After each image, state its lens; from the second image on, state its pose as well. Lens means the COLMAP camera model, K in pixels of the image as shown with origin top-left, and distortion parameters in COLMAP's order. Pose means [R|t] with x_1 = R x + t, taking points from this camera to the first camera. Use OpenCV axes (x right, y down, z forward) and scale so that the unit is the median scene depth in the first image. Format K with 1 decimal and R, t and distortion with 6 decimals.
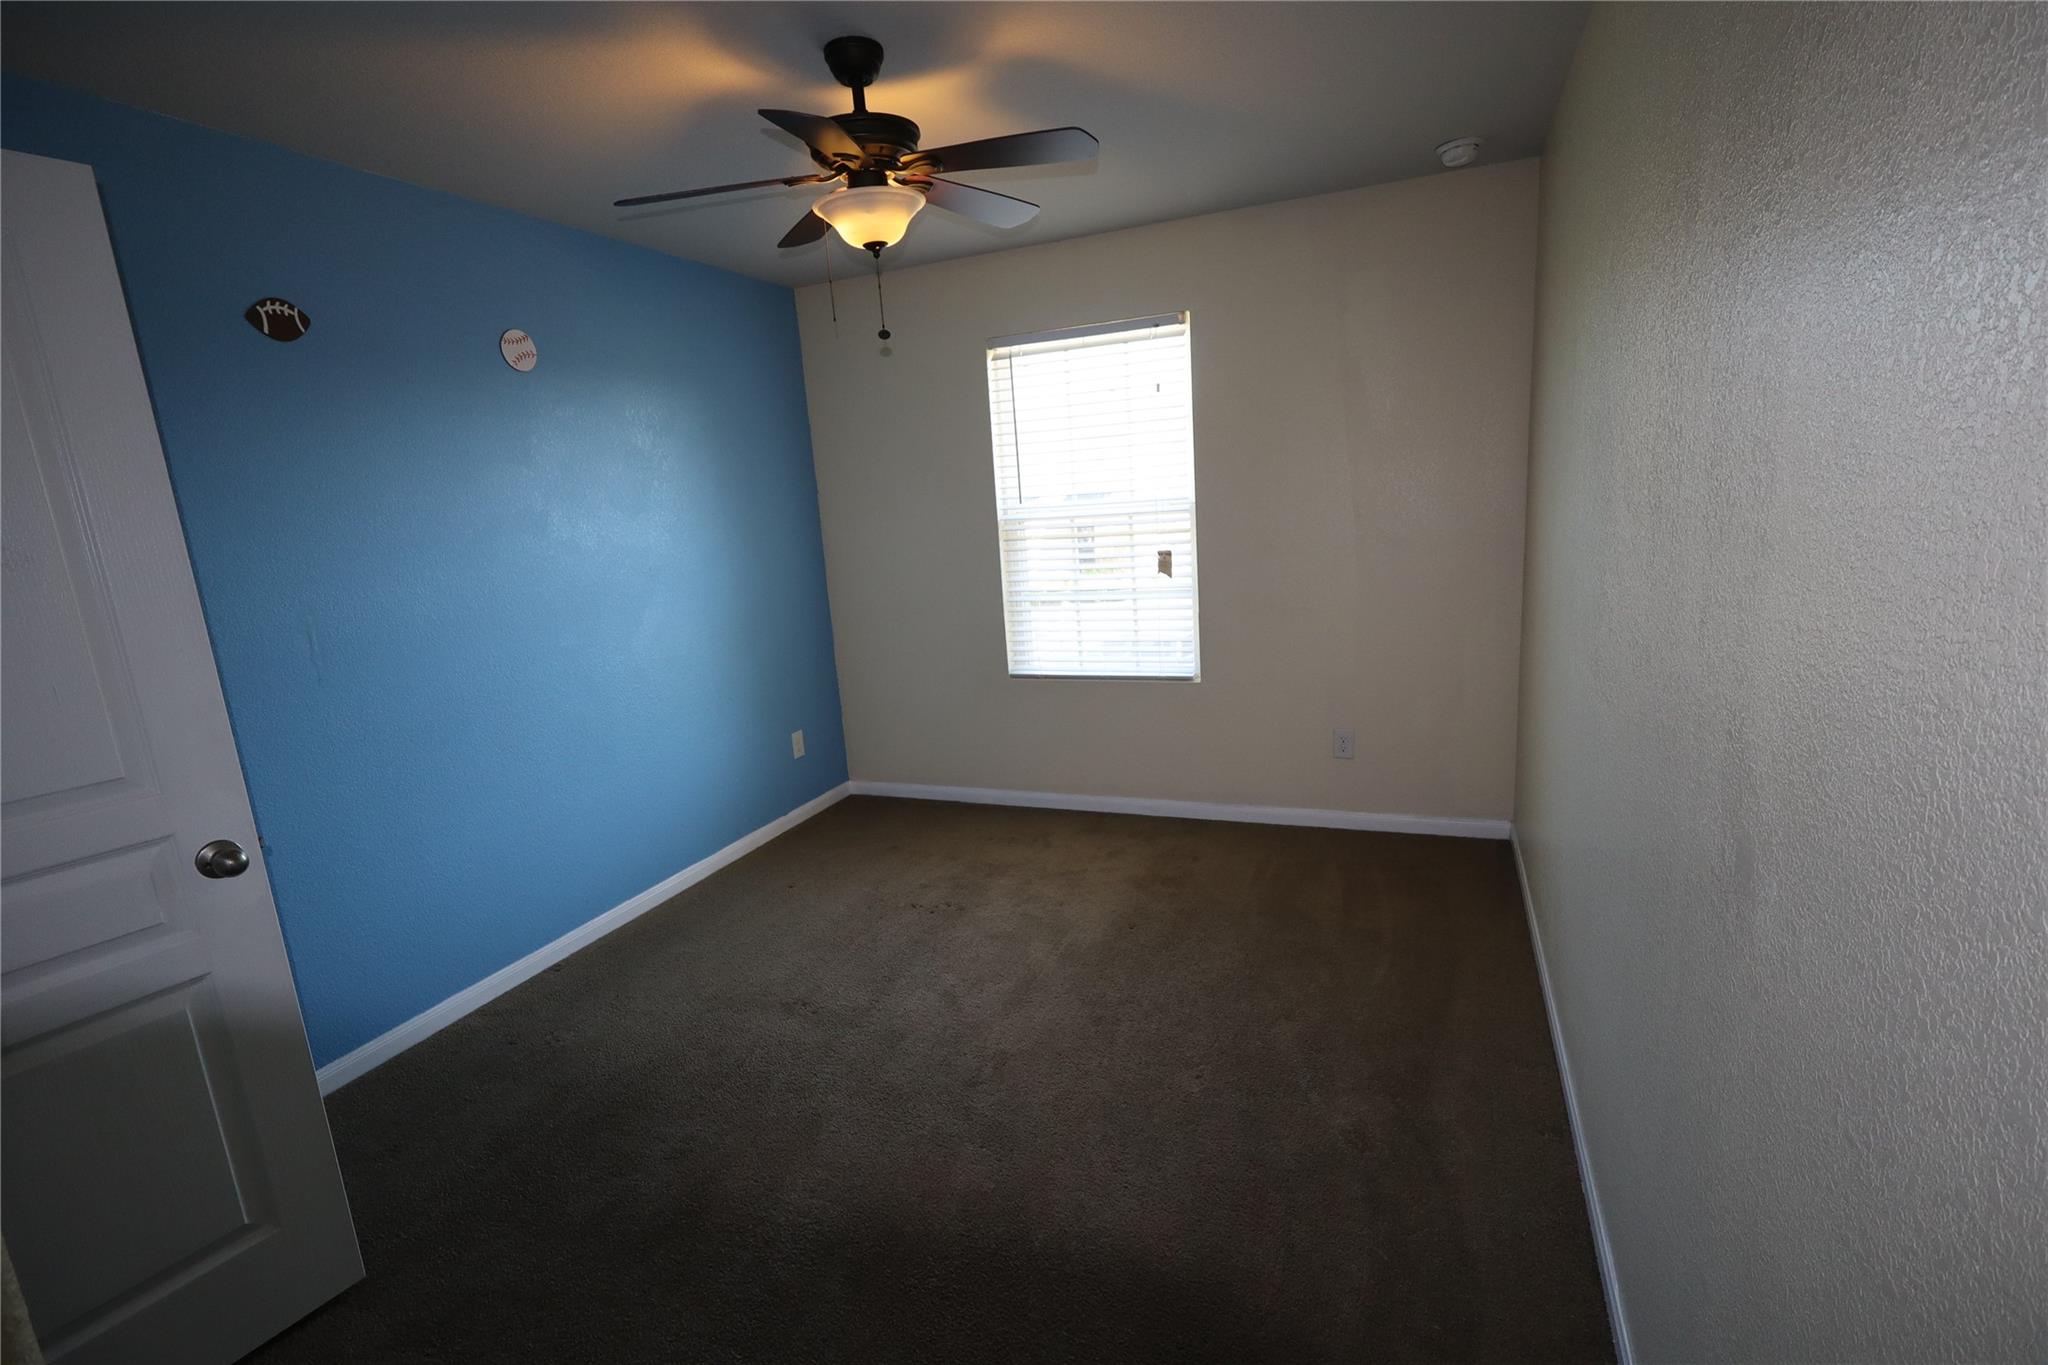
lens RADIAL K [[946.5, 0, 1029.9], [0, 946.5, 687.1], [0, 0, 1]] dist [0.002138, 0.000060]
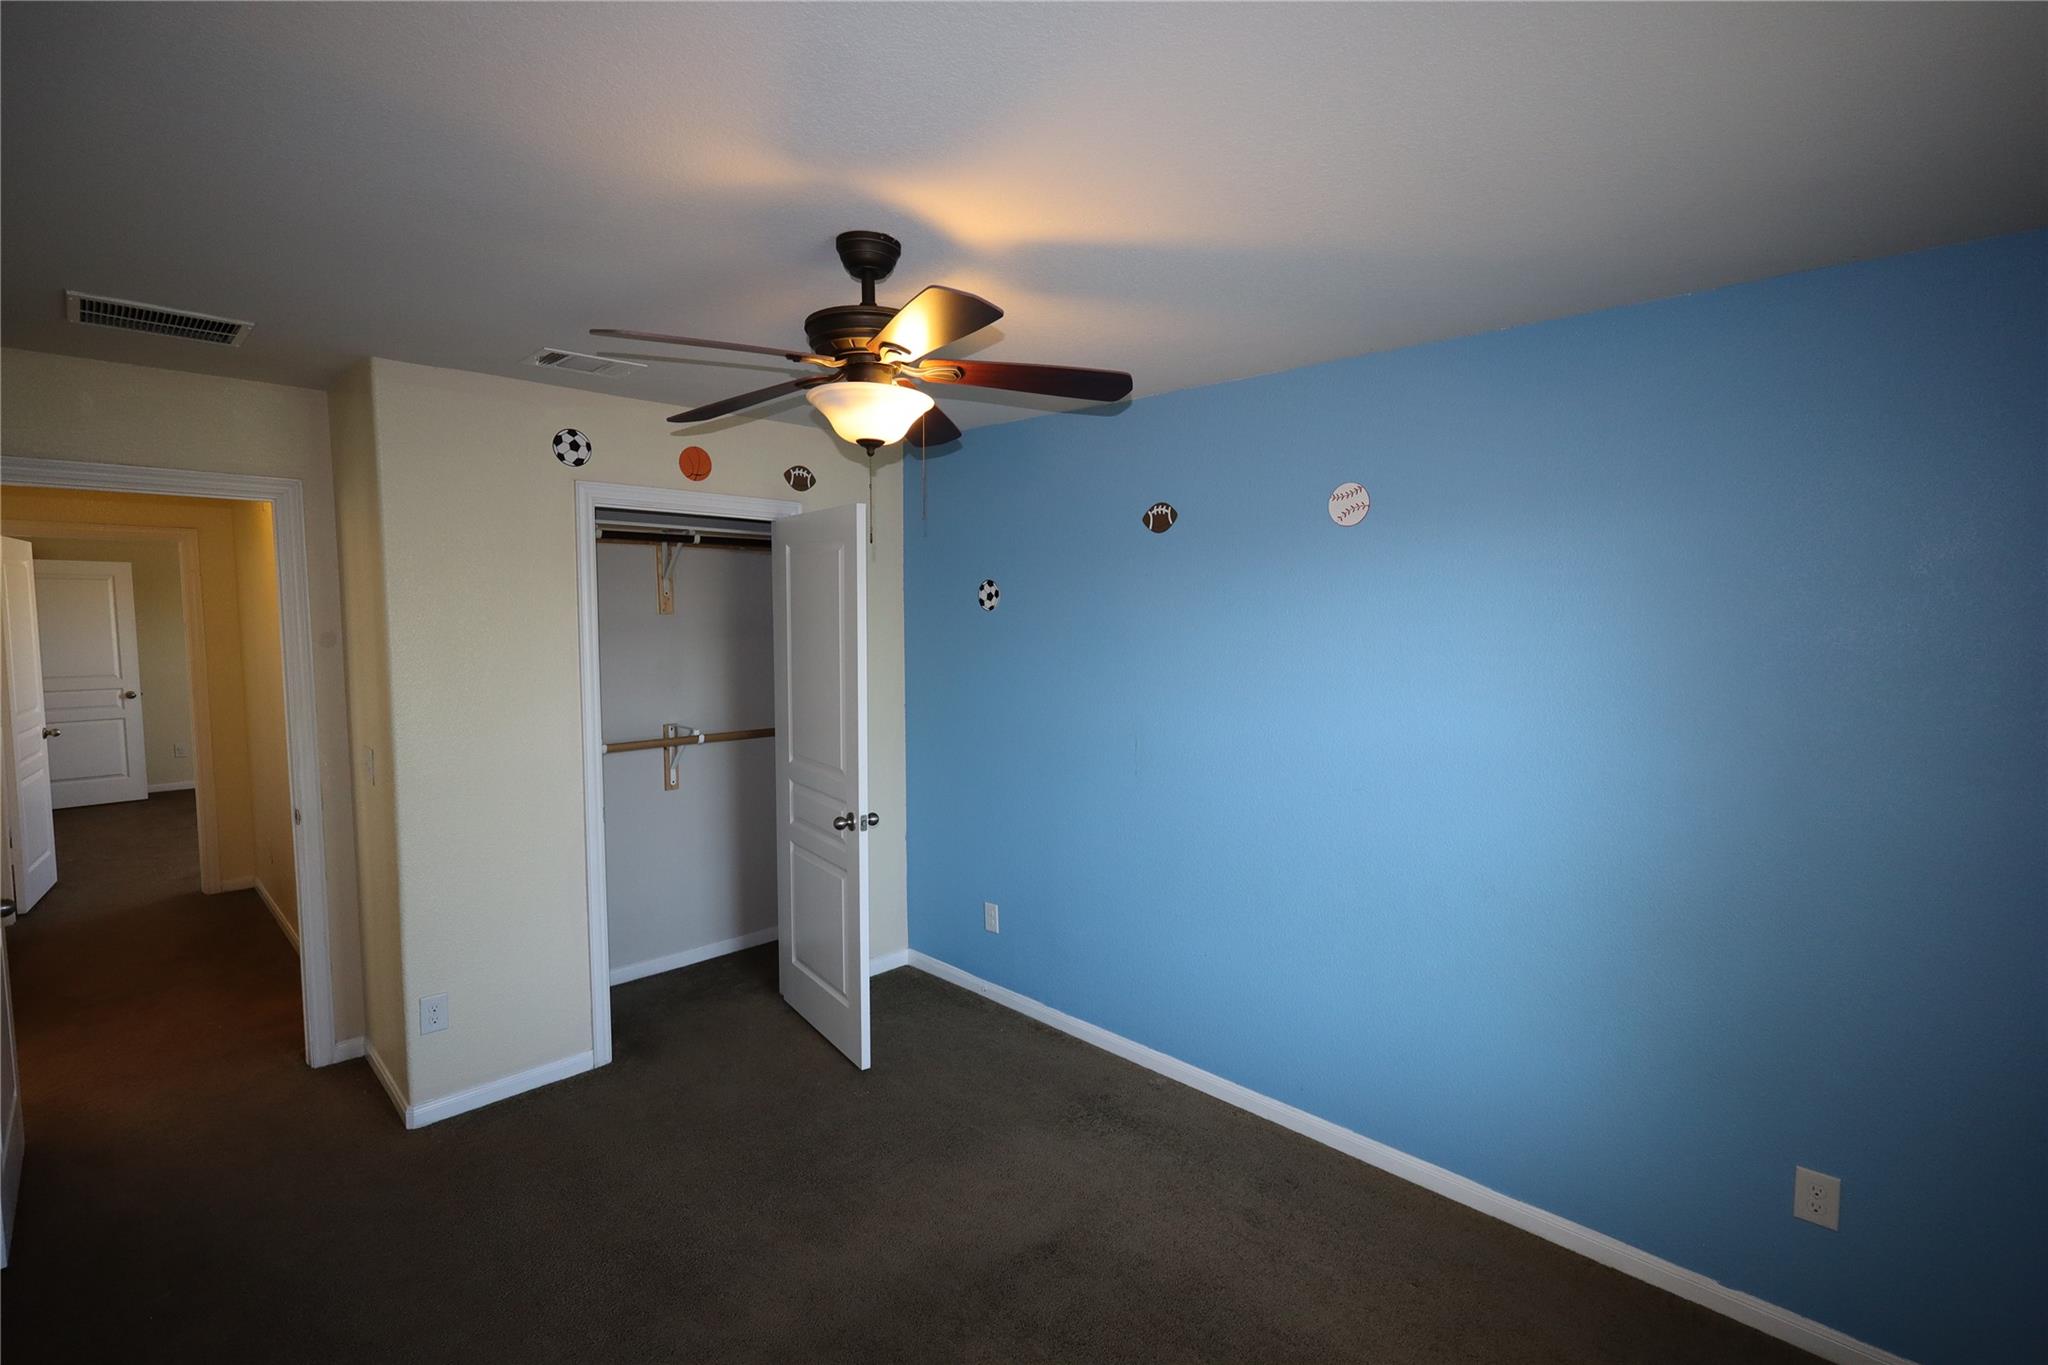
lens RADIAL K [[946.5, 0, 1029.9], [0, 946.5, 687.1], [0, 0, 1]] dist [0.002138, 0.000060]
pose [[-0.375737, 0.148631, -0.914730, 0.562138], [-0.166008, 0.960294, 0.224225, -0.416073], [0.911736, 0.236102, -0.336144, 1.310443]]
